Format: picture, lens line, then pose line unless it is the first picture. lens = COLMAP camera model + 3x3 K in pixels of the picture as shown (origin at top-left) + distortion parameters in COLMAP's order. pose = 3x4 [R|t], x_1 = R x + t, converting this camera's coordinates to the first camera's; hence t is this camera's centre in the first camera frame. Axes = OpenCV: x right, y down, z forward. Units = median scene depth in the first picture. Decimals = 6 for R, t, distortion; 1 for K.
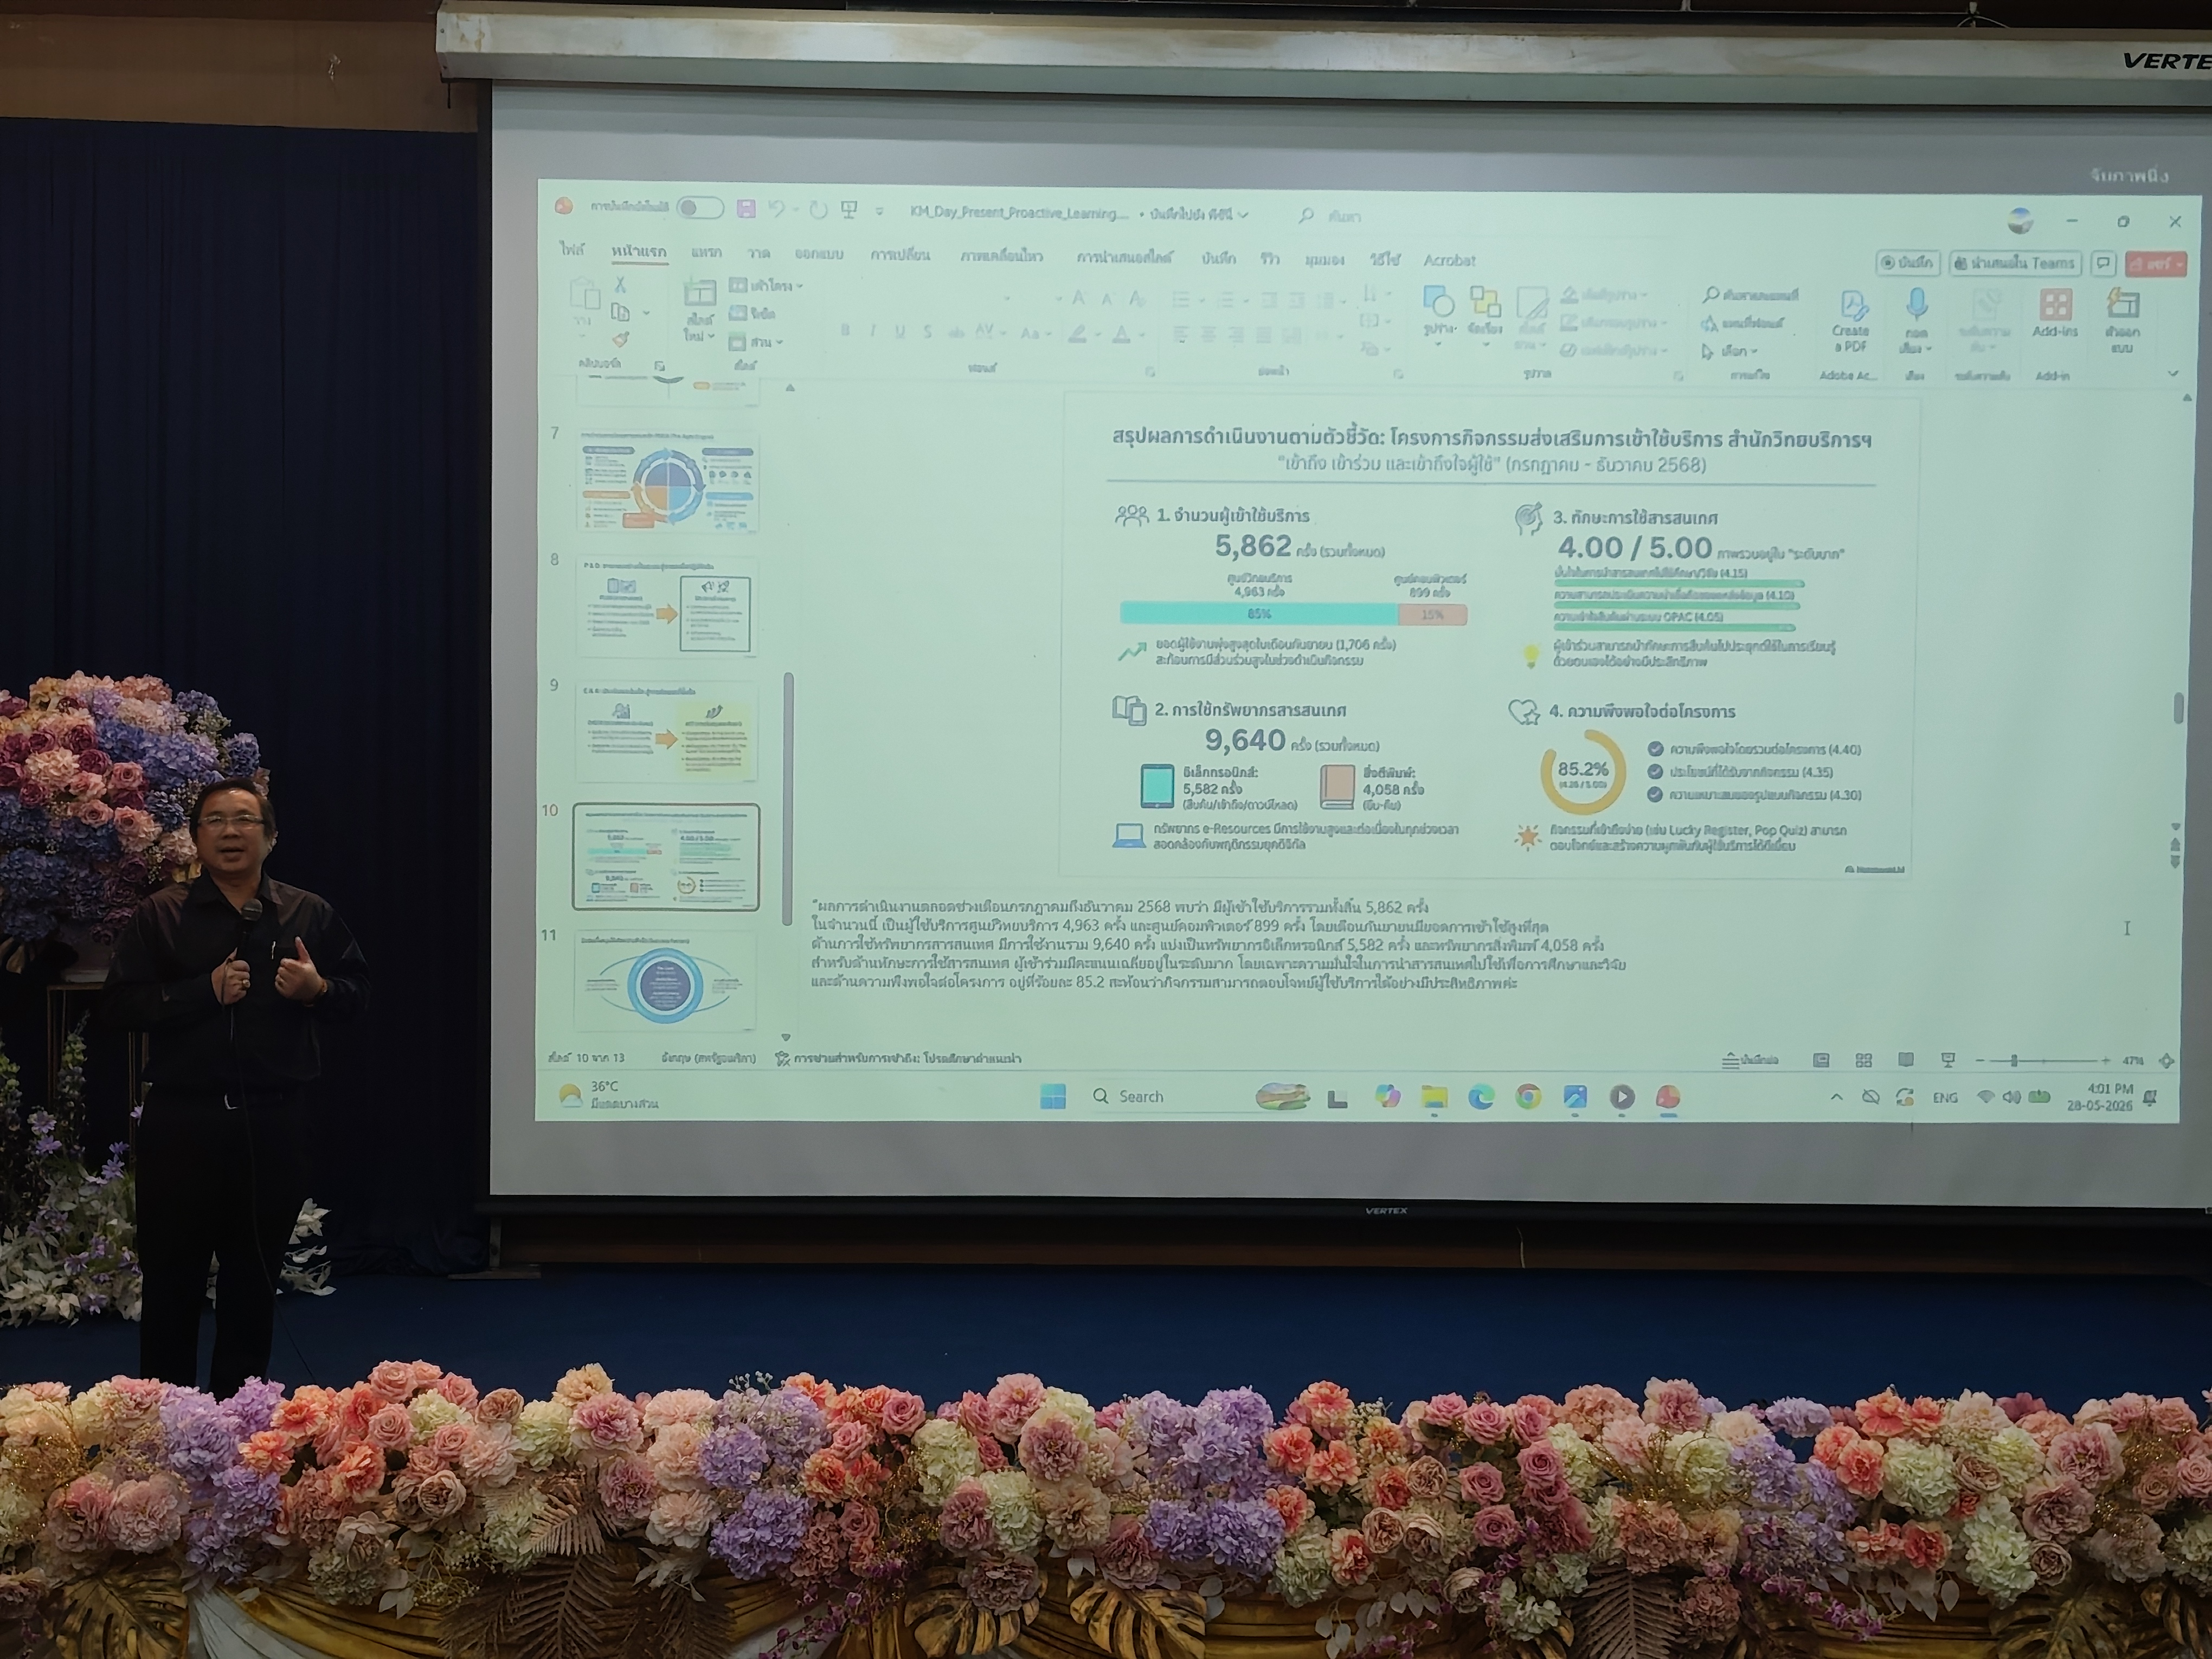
lens RADIAL K [[2941.3, 0, 1120.6], [0, 2941.3, 828.9], [0, 0, 1]] dist [0.045807, 0.000000]
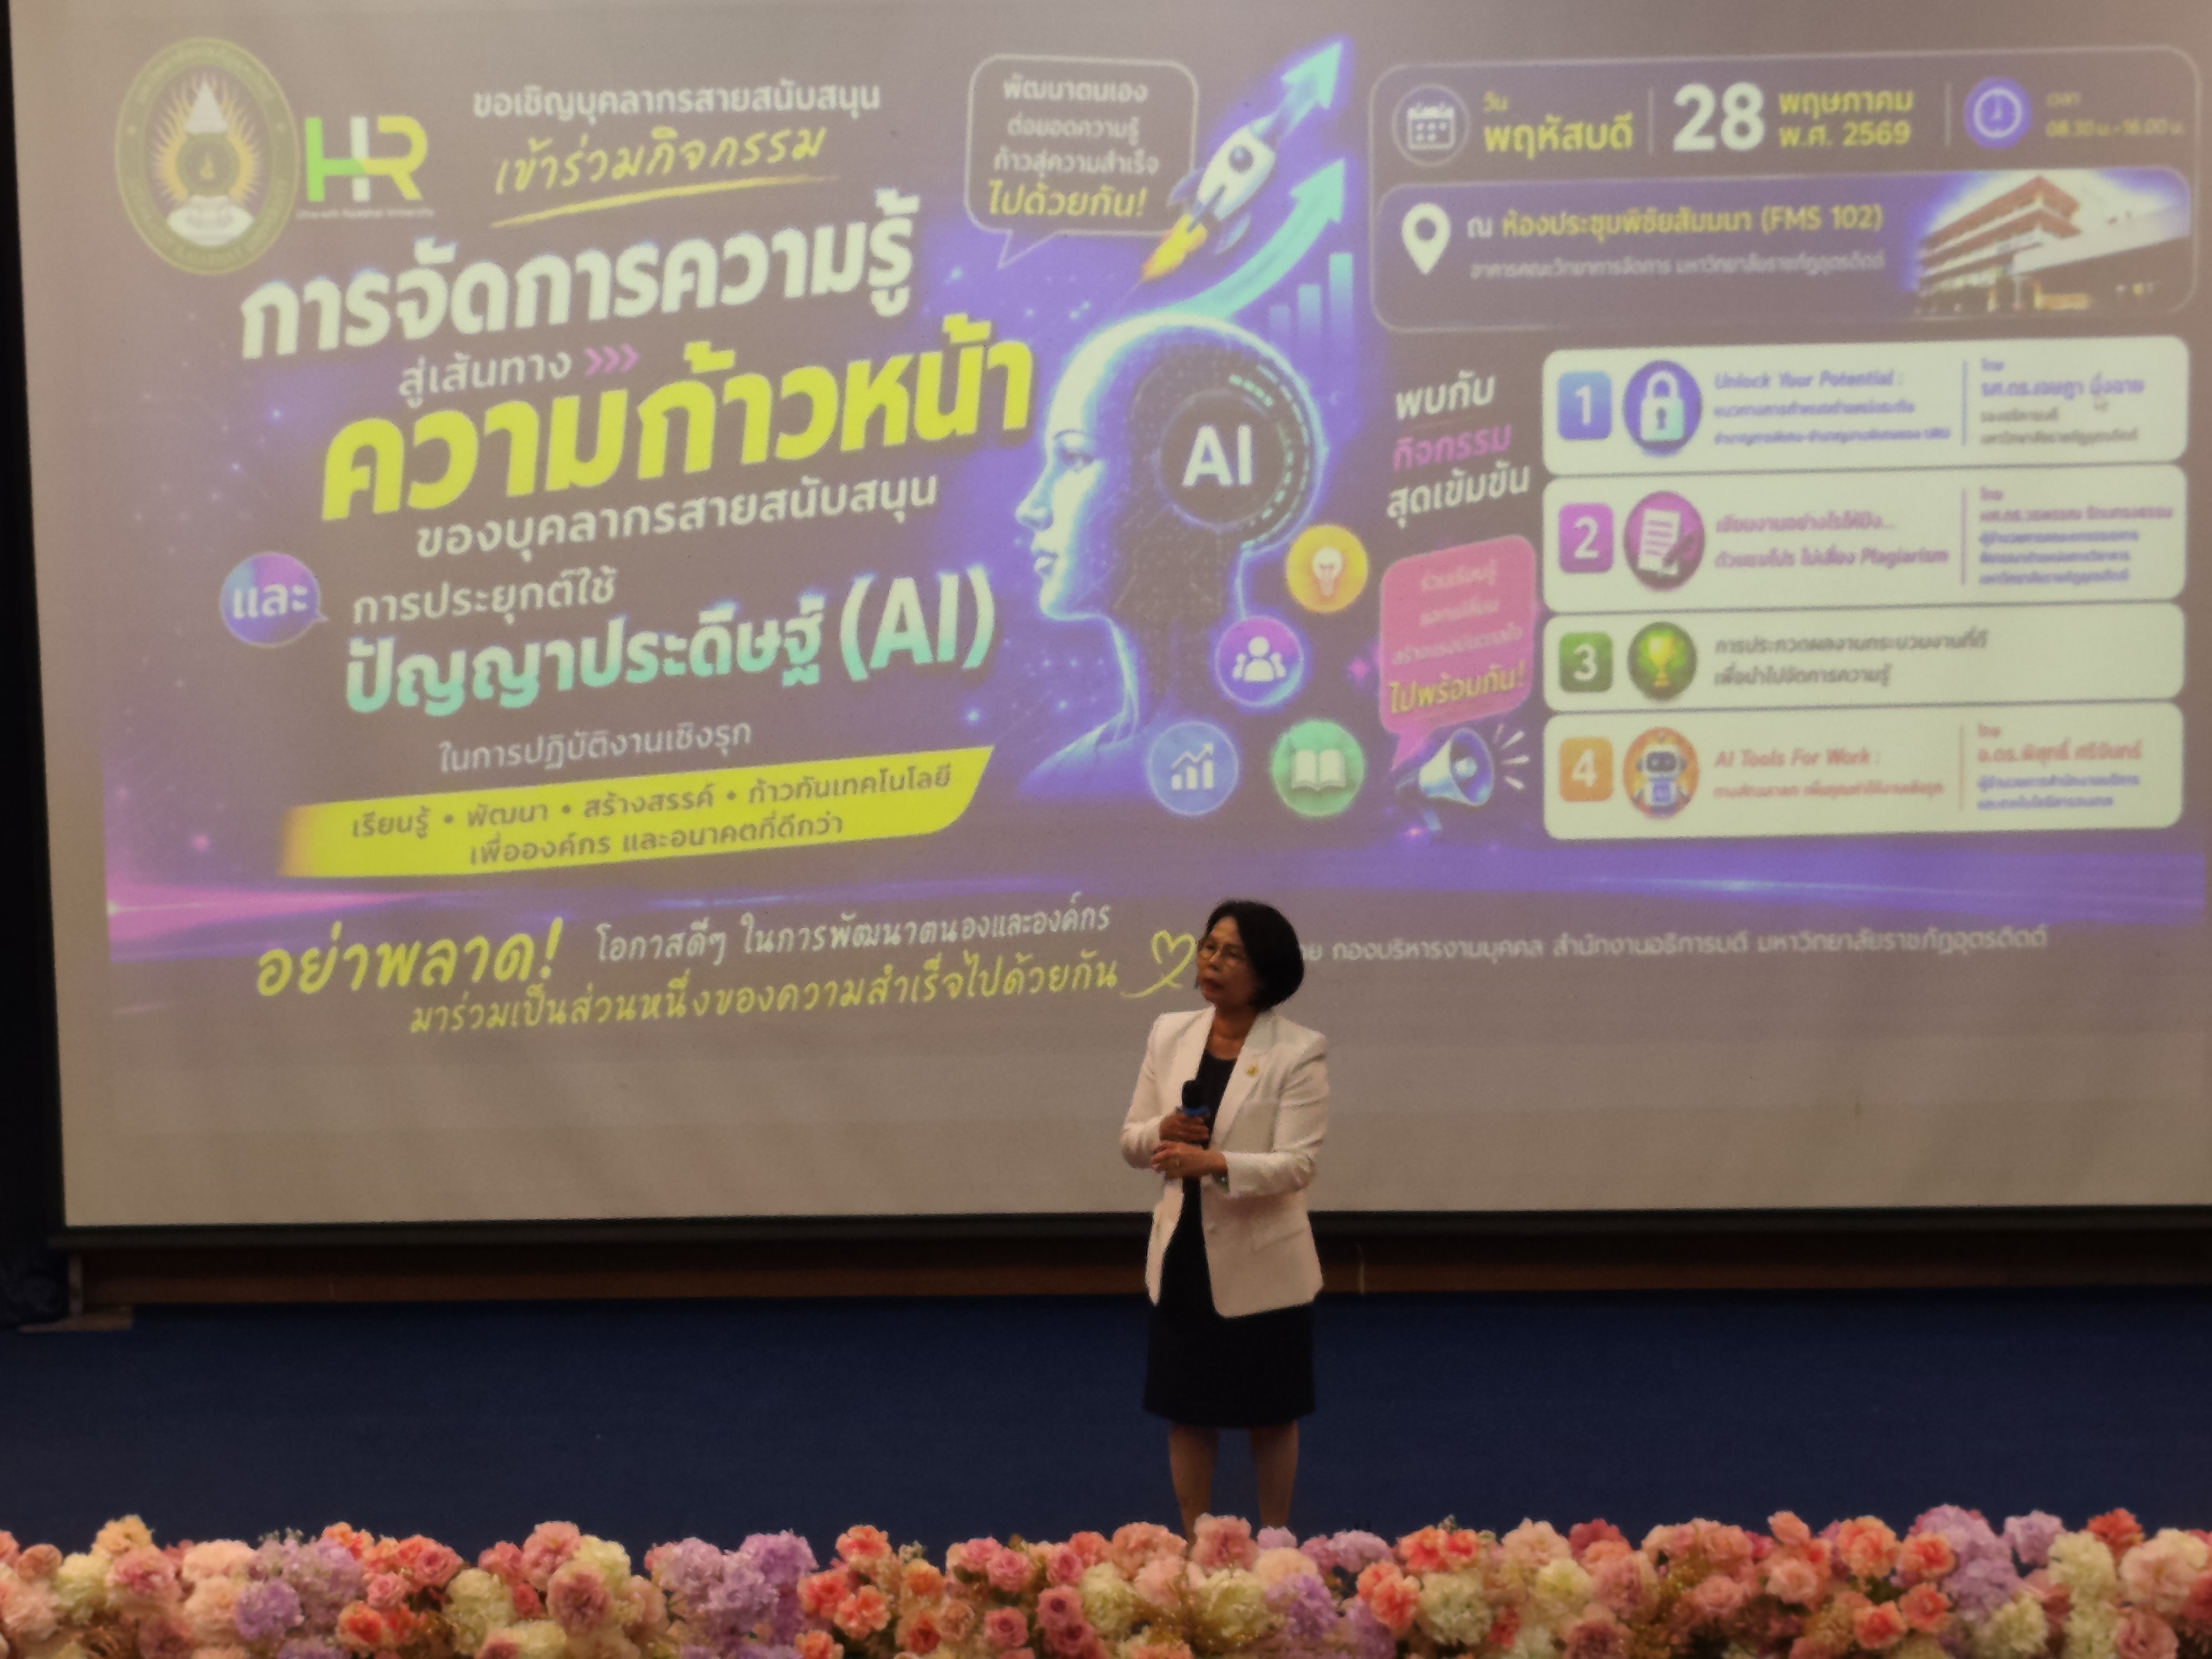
lens RADIAL K [[5888.3, 0, 1080.4], [0, 5888.3, 844.7], [0, 0, 1]] dist [0.038020, 0.000000]
pose [[0.997999, -0.018914, -0.060335, 0.265755], [0.026266, 0.991998, 0.123489, -0.281420], [0.057517, -0.124827, 0.990510, -0.925977]]
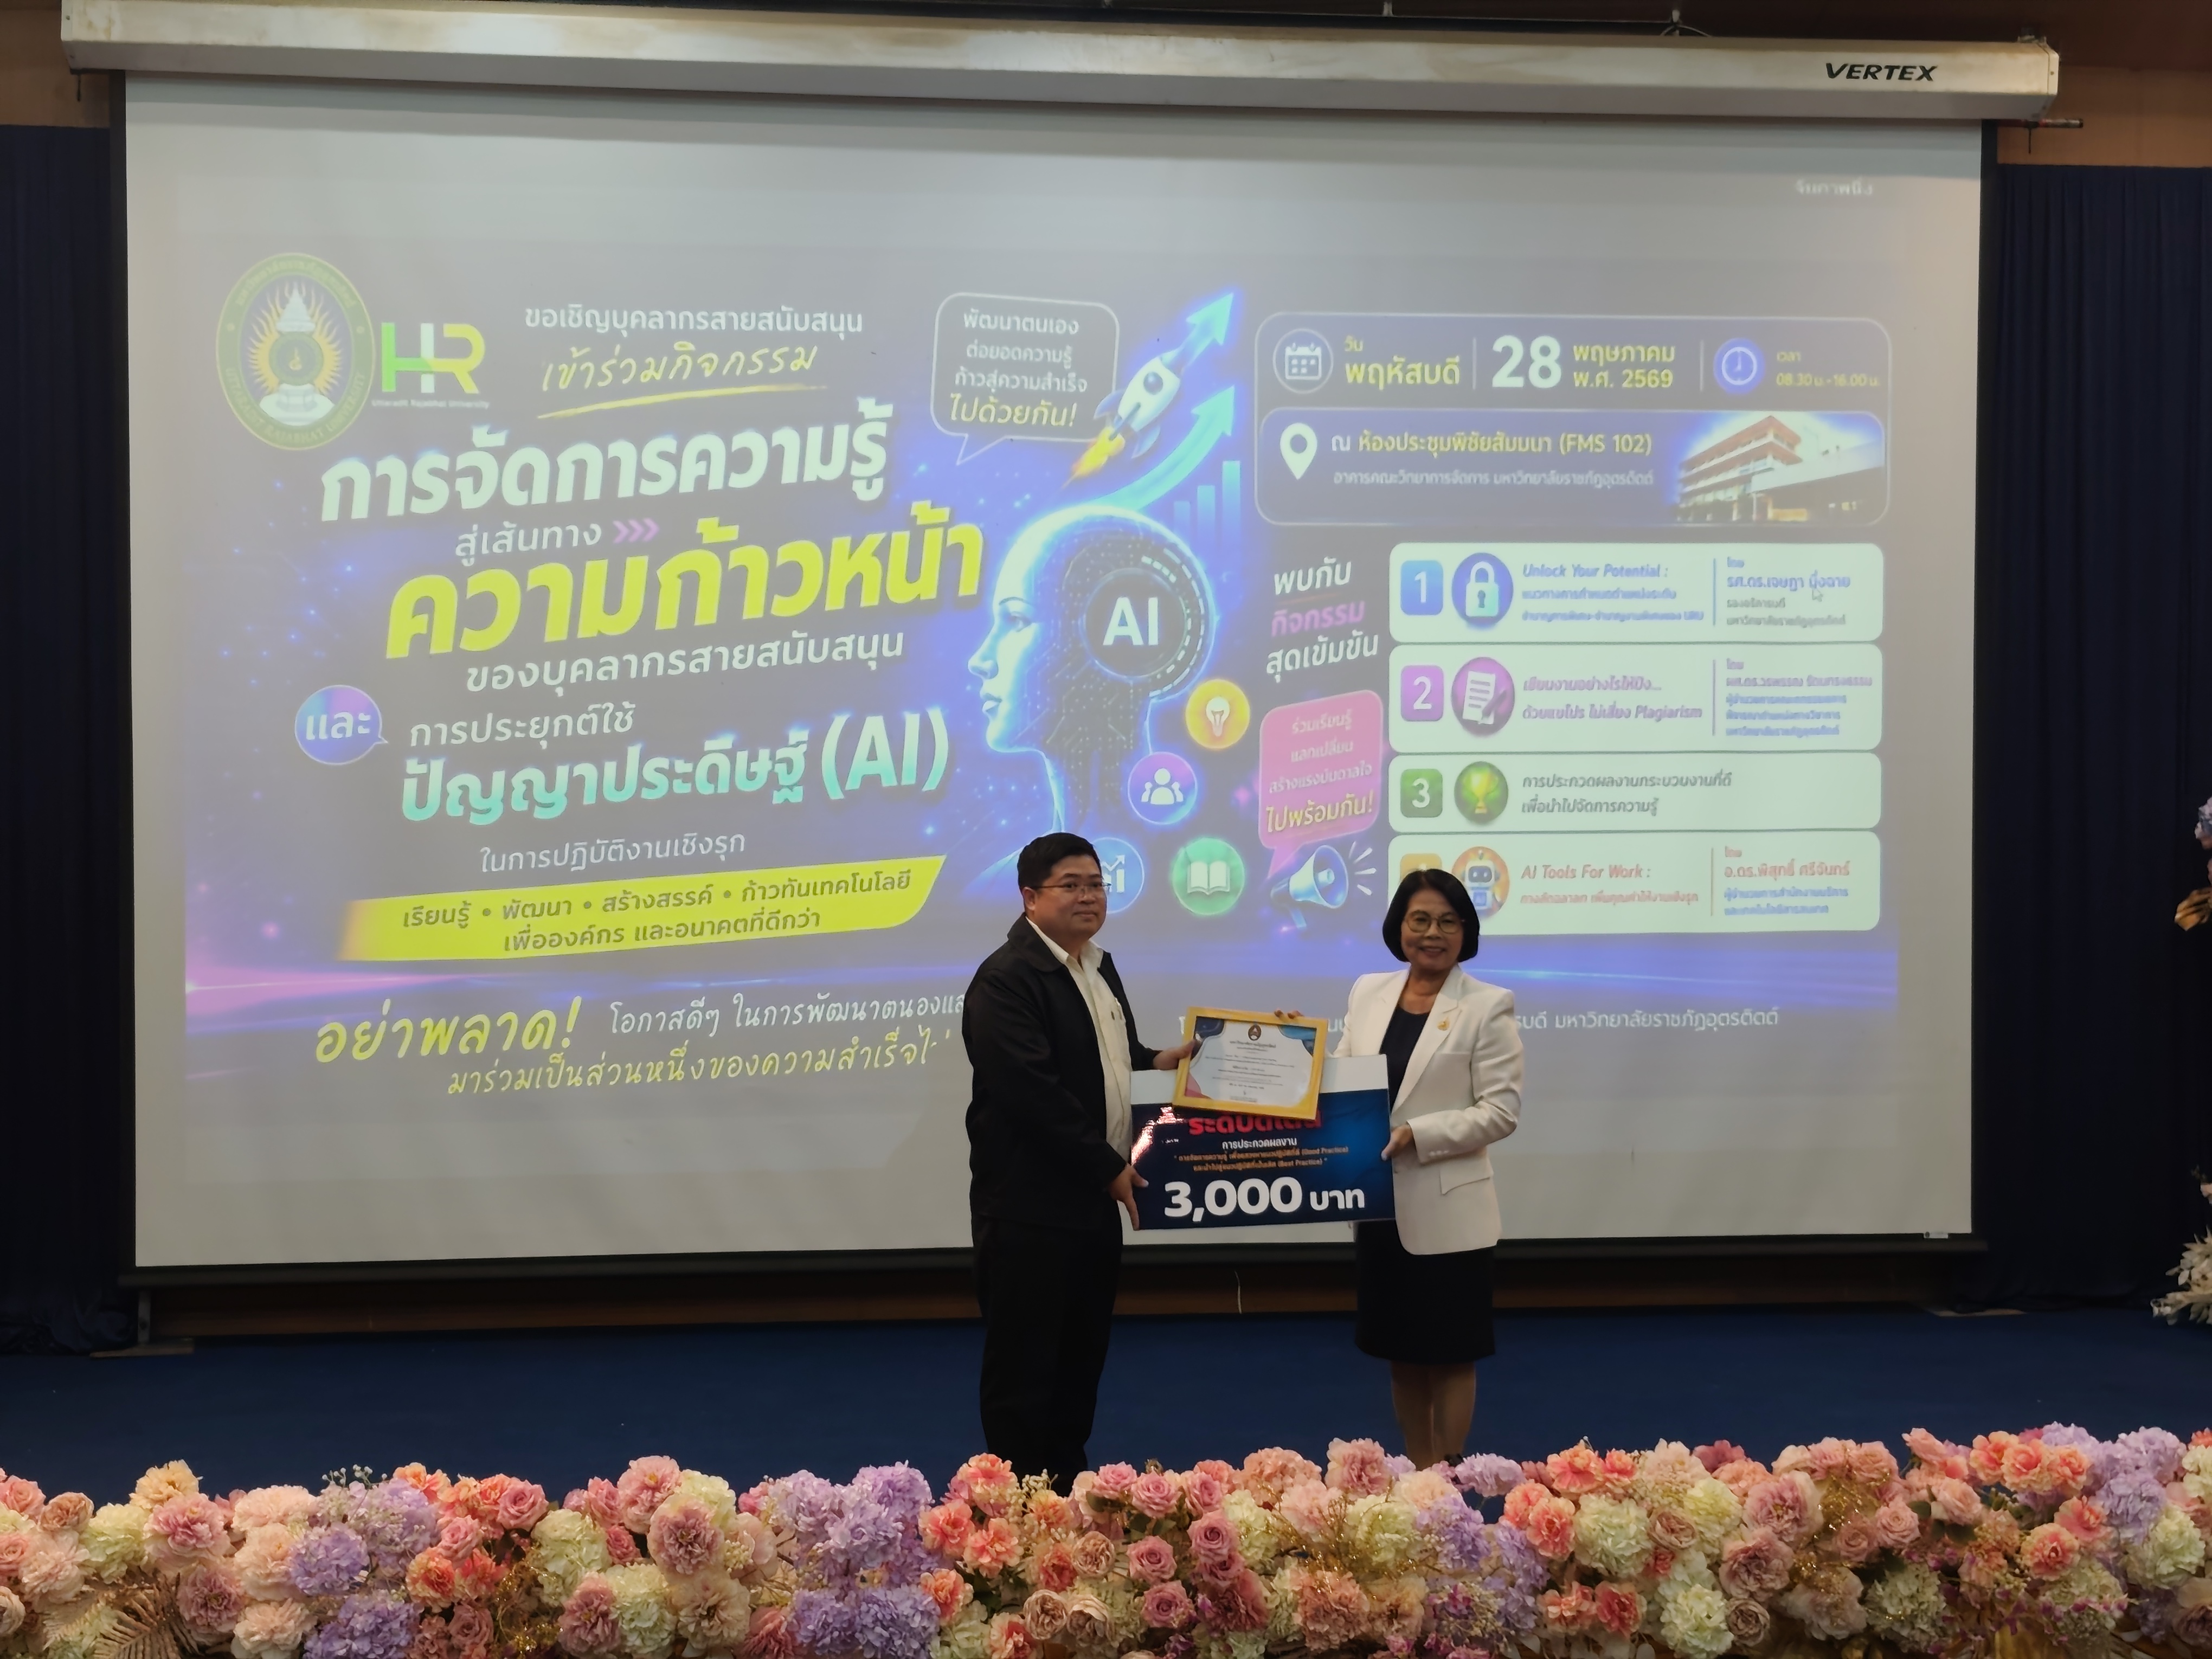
lens RADIAL K [[2941.3, 0, 1143.1], [0, 2941.3, 841.6], [0, 0, 1]] dist [0.045807, 0.000000]
pose [[0.996383, -0.012710, 0.084022, 0.043054], [0.013295, 0.999891, -0.006403, 0.000924], [-0.083932, 0.007497, 0.996443, 0.067770]]
